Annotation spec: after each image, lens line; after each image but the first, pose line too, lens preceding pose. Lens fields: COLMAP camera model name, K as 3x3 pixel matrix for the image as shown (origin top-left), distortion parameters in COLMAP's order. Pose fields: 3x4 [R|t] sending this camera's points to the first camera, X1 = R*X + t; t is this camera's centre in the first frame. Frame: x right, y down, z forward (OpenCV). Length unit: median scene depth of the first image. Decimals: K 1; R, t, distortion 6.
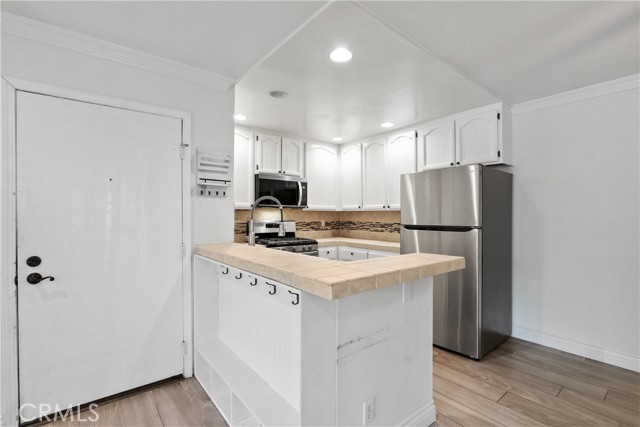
lens RADIAL K [[298.7, 0, 322.8], [0, 298.7, 215.0], [0, 0, 1]] dist [-0.013979, 0.002910]
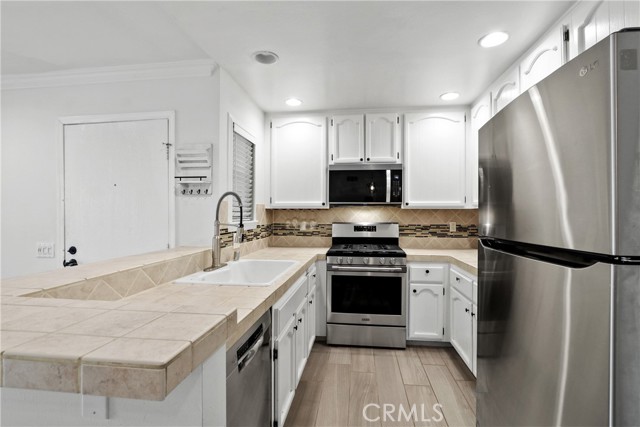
lens RADIAL K [[298.7, 0, 322.4], [0, 298.7, 214.1], [0, 0, 1]] dist [-0.013979, 0.002910]
pose [[0.697395, -0.006392, -0.716658, 0.426021], [0.002967, 0.999977, -0.006031, 0.002431], [0.716681, 0.002080, 0.697398, 0.484164]]
